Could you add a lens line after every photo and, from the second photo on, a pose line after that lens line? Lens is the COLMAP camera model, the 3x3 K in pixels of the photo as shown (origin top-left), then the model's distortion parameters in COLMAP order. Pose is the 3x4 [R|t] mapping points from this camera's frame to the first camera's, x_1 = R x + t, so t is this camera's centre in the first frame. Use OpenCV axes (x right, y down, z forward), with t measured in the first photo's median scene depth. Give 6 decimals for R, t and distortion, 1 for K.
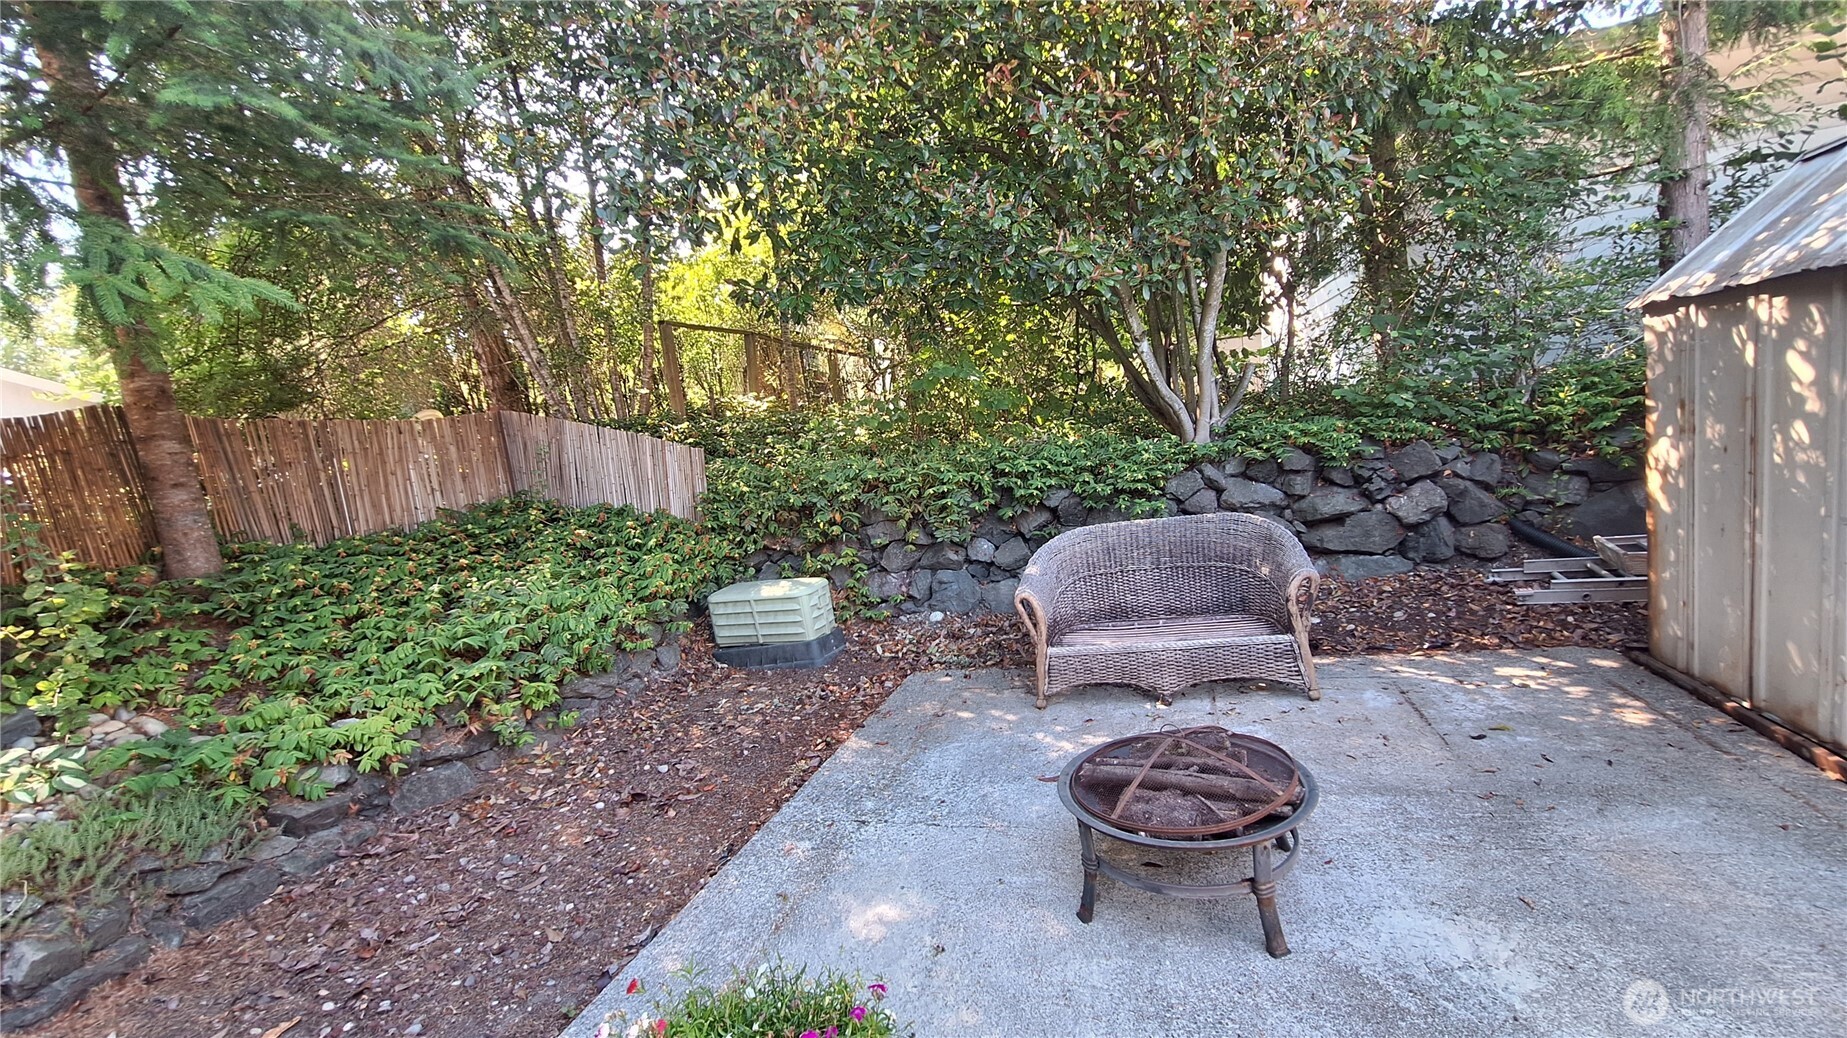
lens RADIAL K [[738.0, 0, 921.9], [0, 738.0, 515.4], [0, 0, 1]] dist [-0.005035, 0.001791]
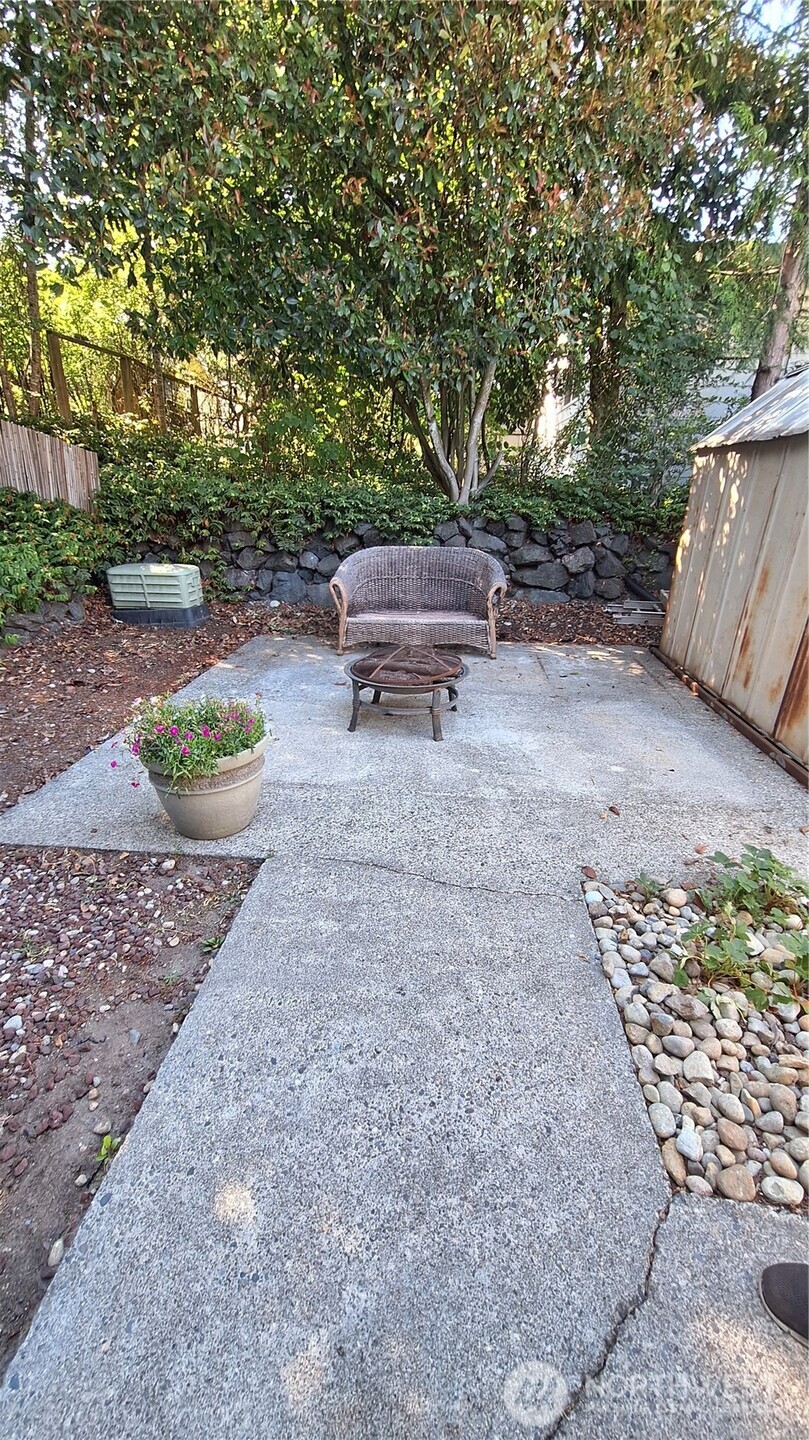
lens RADIAL K [[575.4, 0, 394.7], [0, 575.4, 726.5], [0, 0, 1]] dist [-0.005035, 0.001791]
pose [[0.967793, 0.049935, 0.246744, -0.022055], [-0.115991, 0.958344, 0.261004, 0.050915], [-0.223432, -0.281218, 0.933271, -0.207574]]
